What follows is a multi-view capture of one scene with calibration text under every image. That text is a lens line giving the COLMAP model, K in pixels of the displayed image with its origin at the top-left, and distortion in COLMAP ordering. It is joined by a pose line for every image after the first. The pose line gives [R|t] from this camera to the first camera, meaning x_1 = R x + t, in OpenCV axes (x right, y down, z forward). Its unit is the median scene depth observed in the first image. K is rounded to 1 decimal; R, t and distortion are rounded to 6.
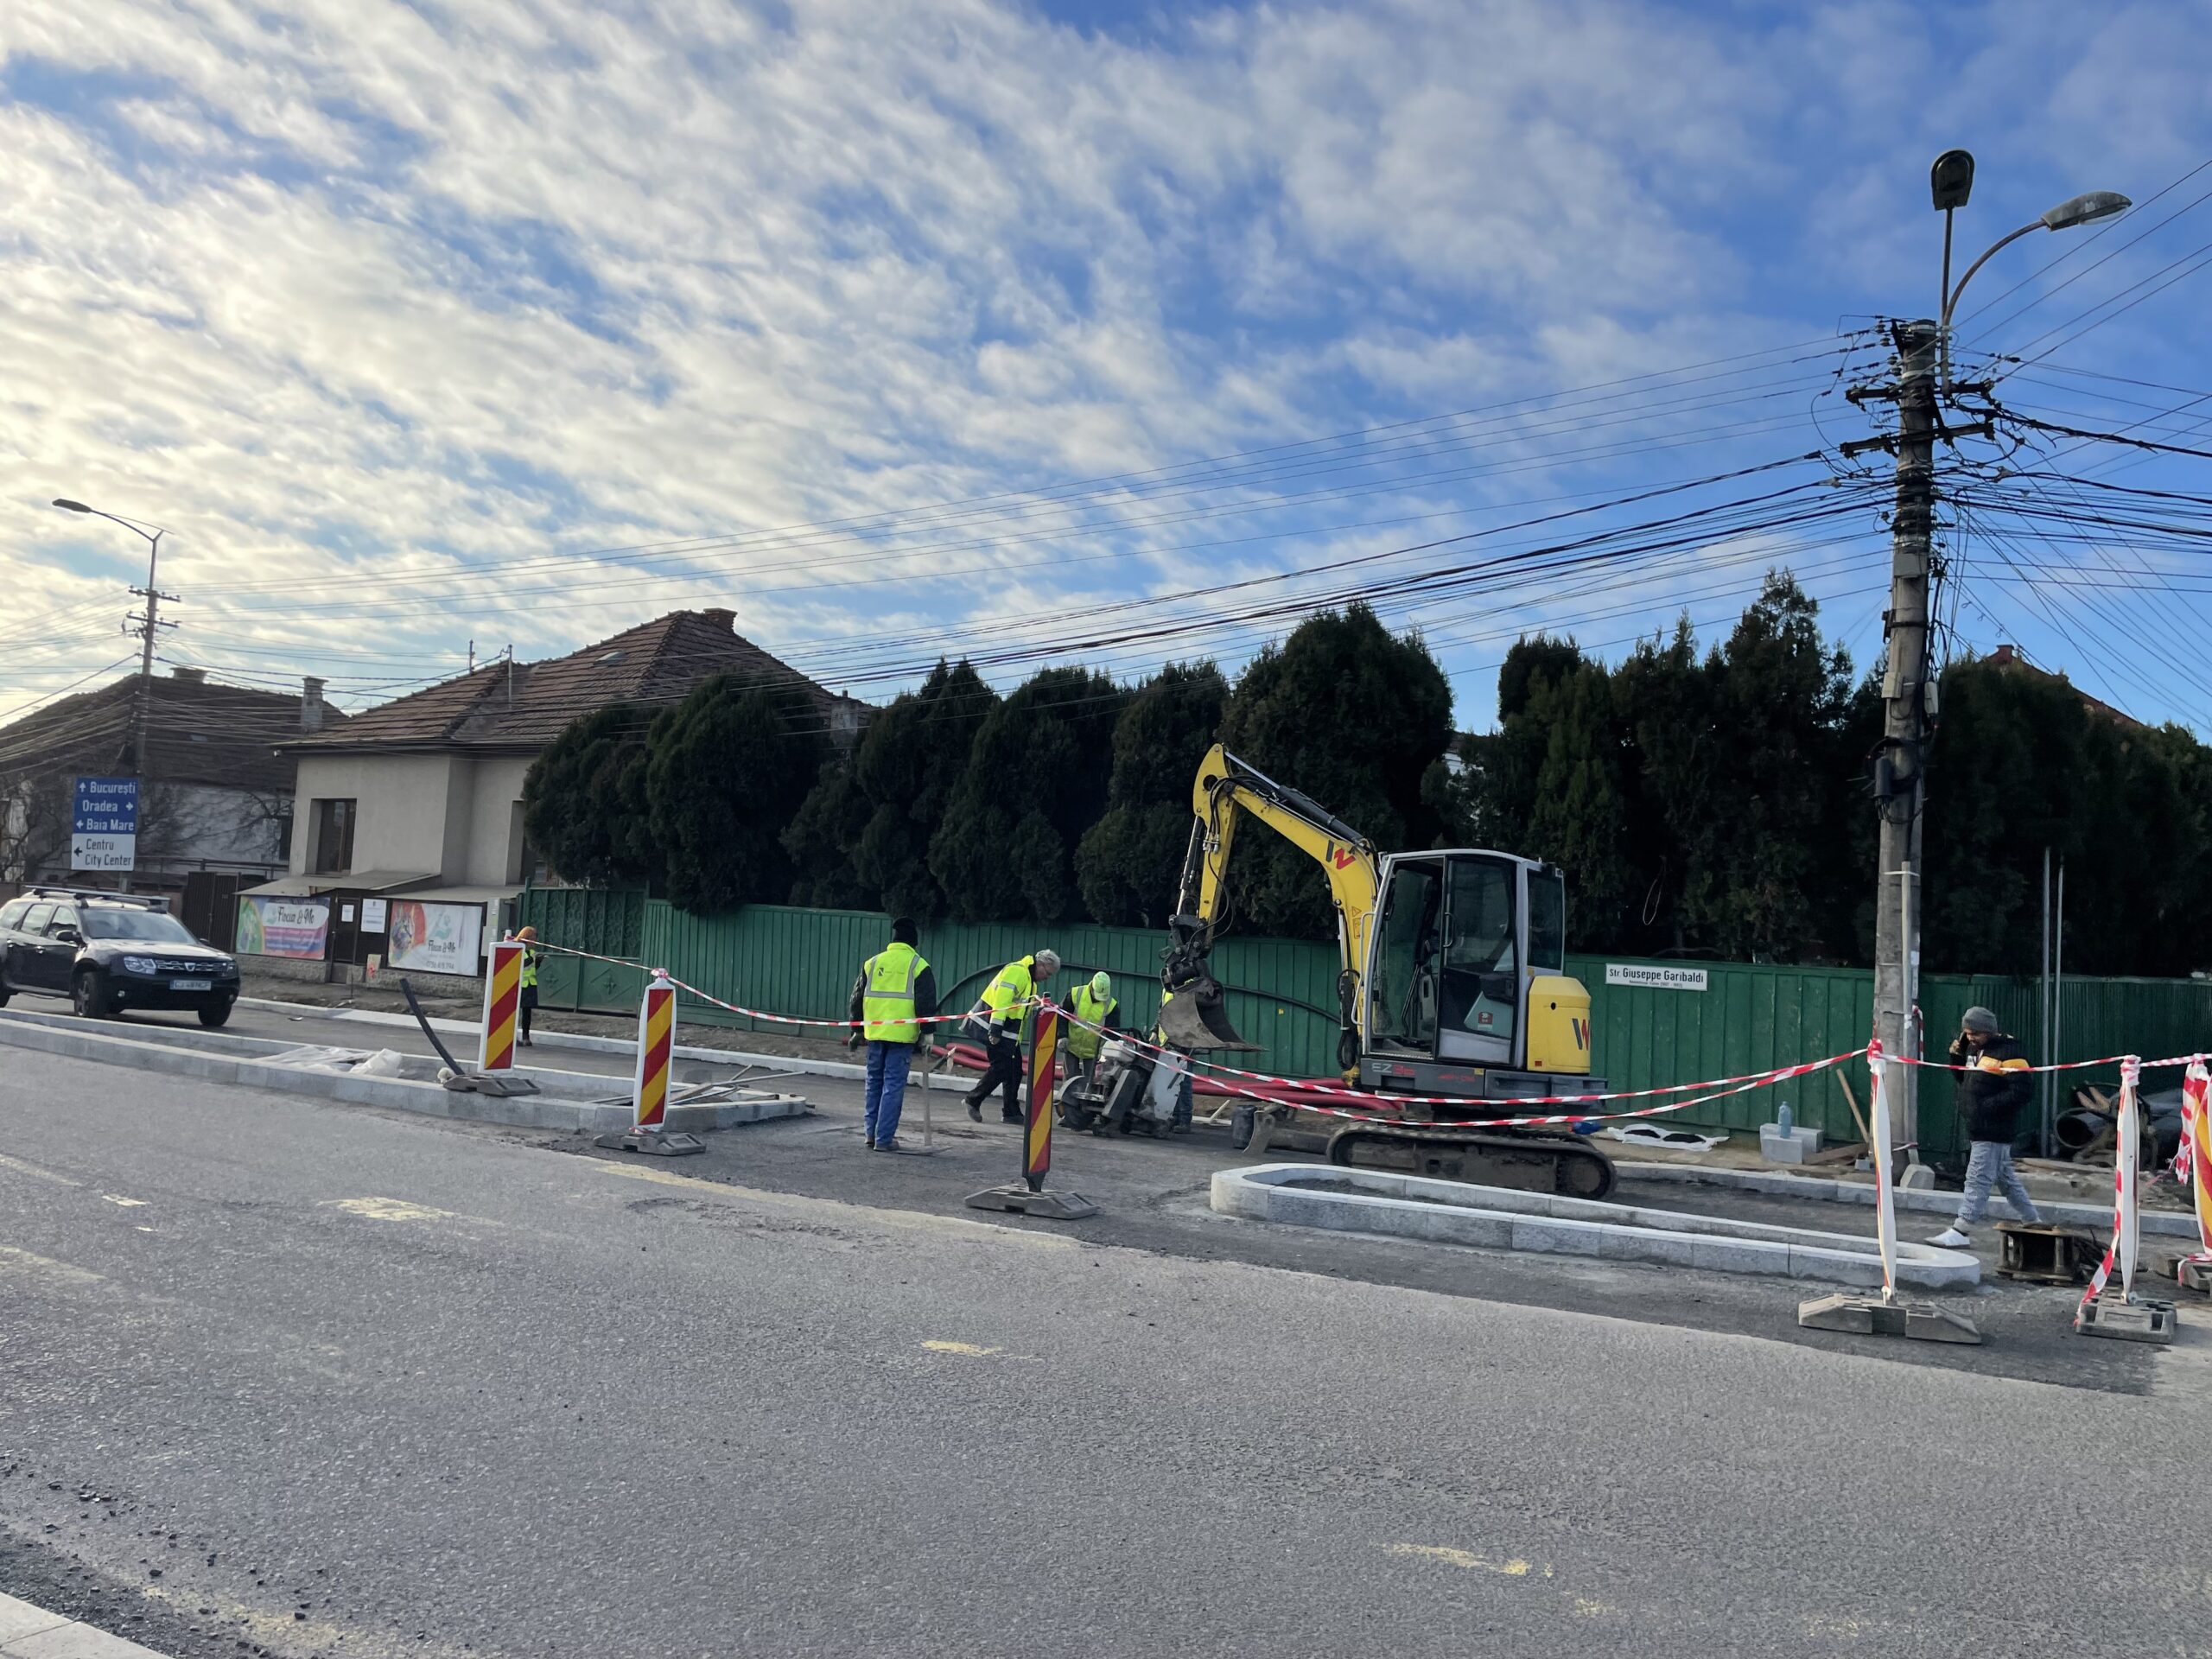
lens RADIAL K [[1669.9, 0, 1112.7], [0, 1669.9, 839.0], [0, 0, 1]] dist [0.103807, -0.132900]
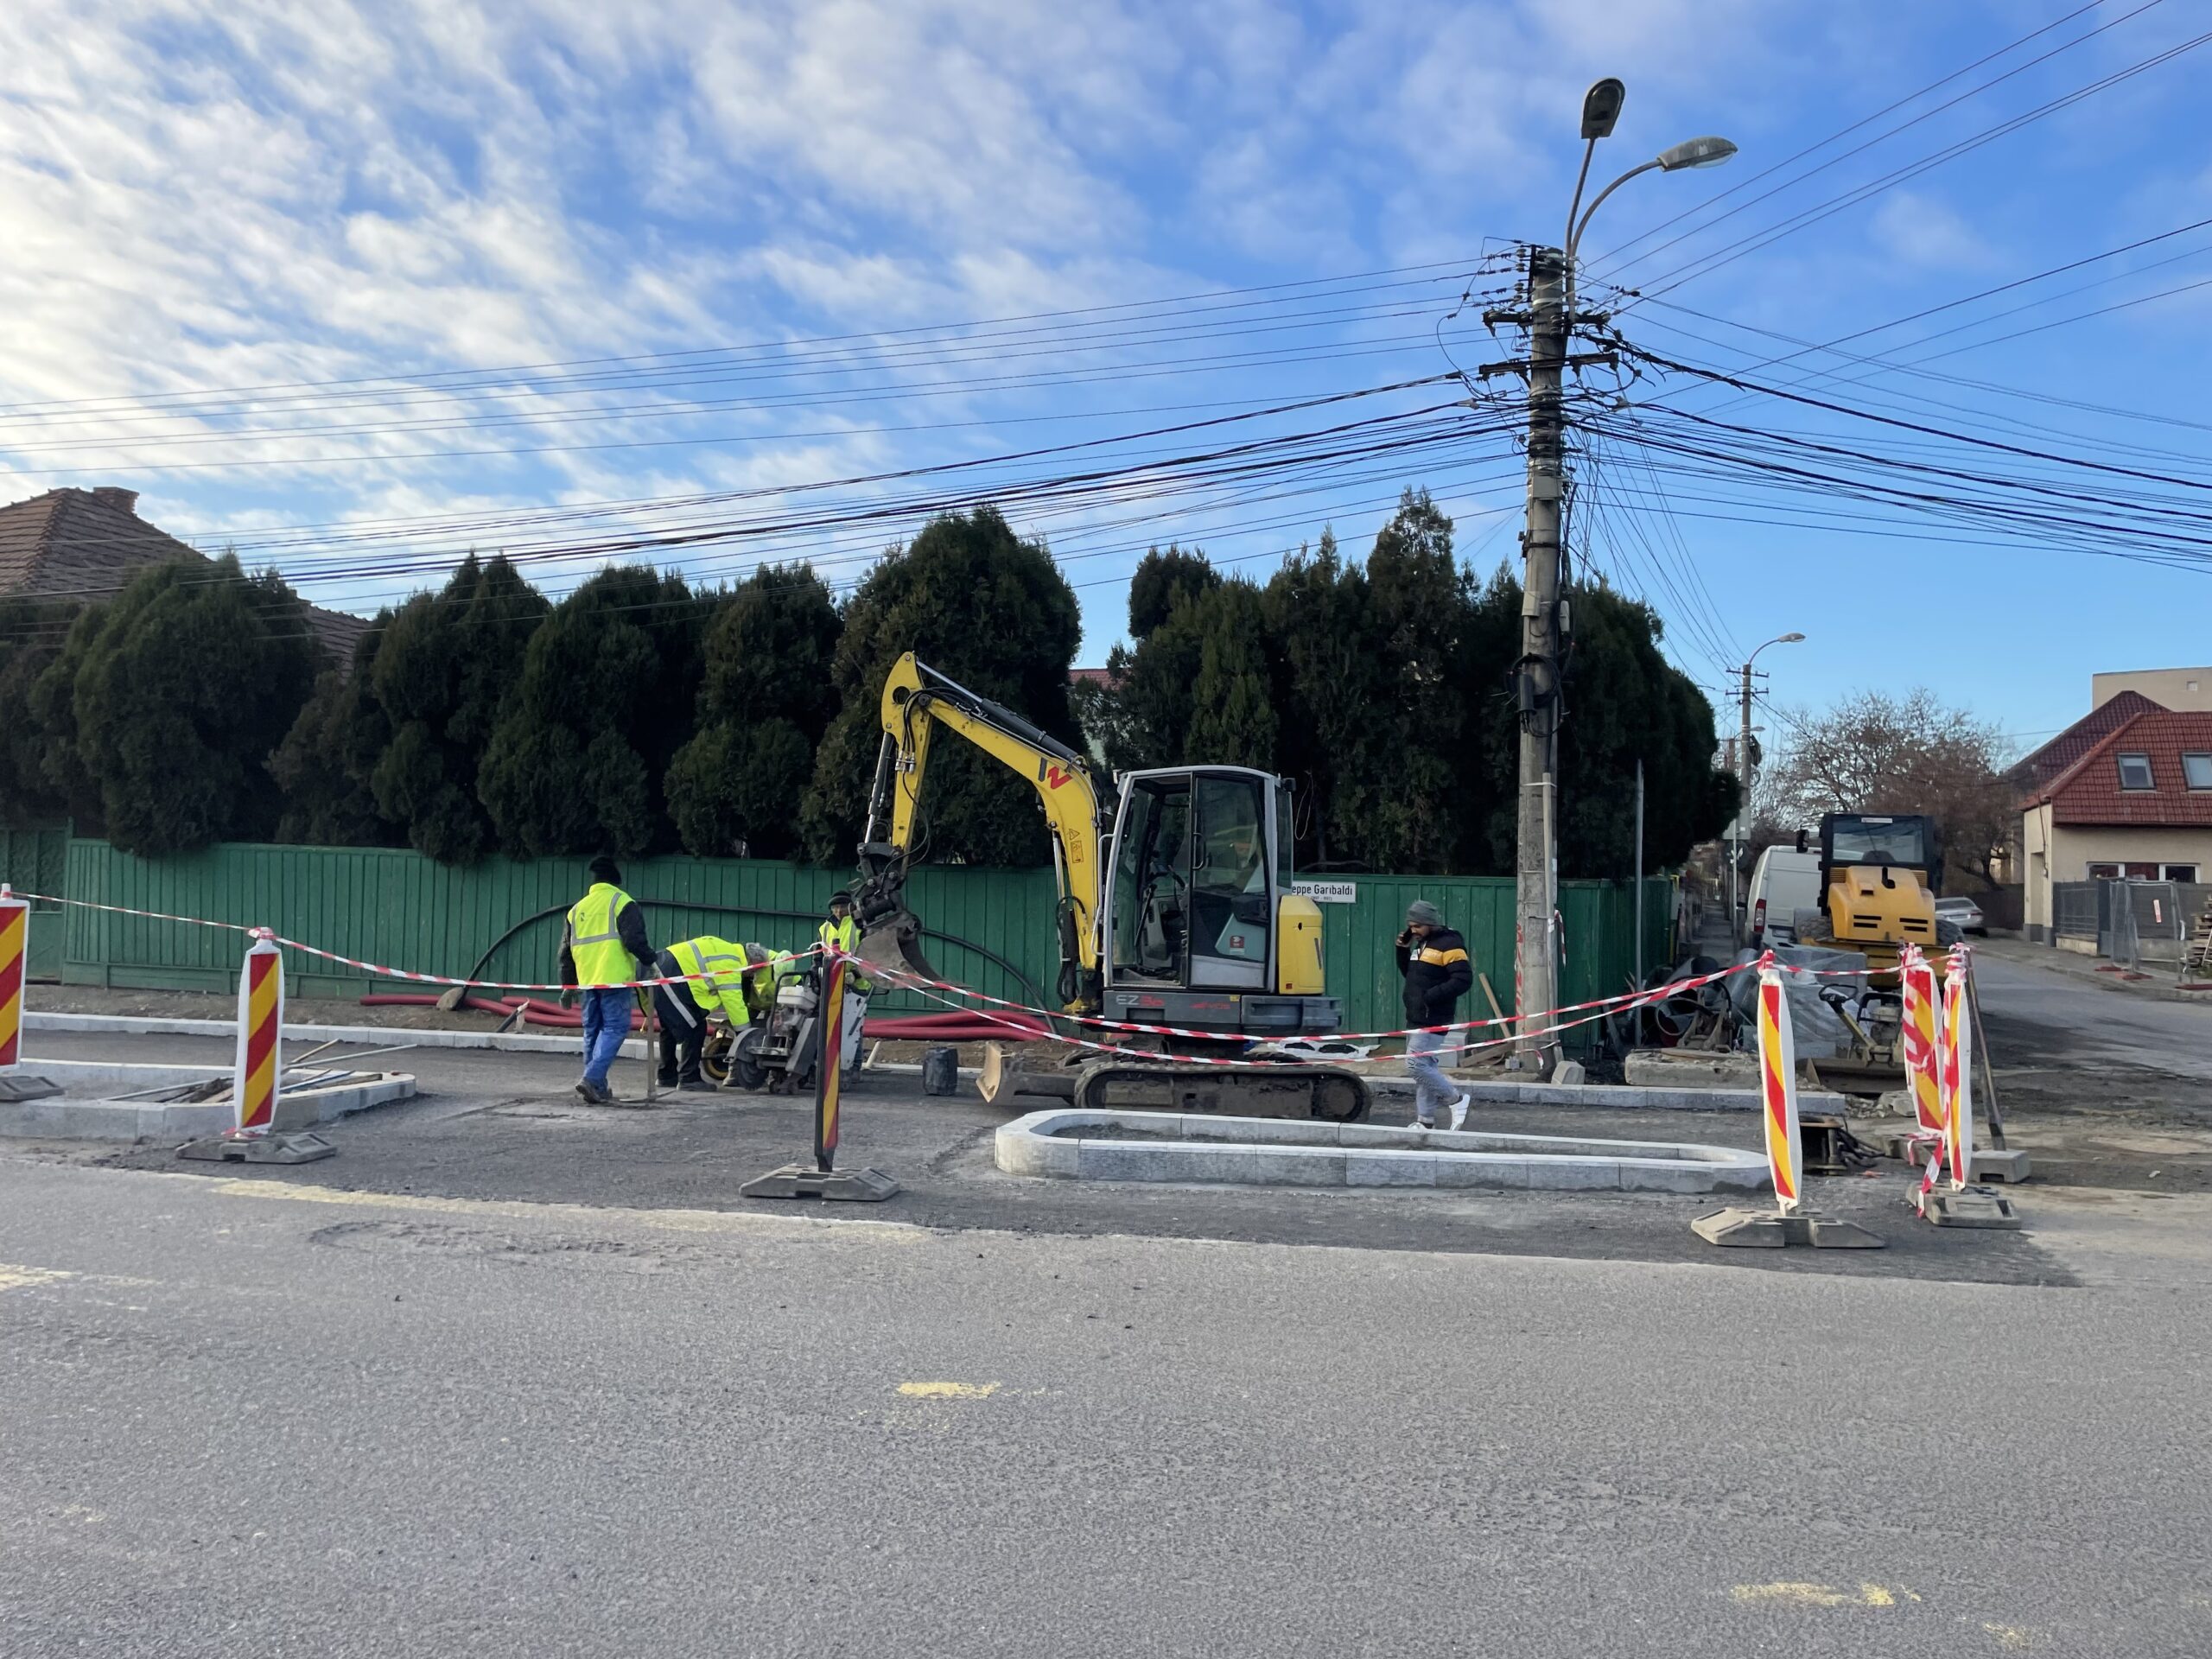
lens RADIAL K [[1669.9, 0, 1089.3], [0, 1669.9, 819.6], [0, 0, 1]] dist [0.103807, -0.132900]
pose [[0.946470, -0.020802, 0.322122, -0.126707], [0.009593, 0.999293, 0.036344, 0.001425], [-0.322651, -0.031309, 0.946000, 0.103392]]
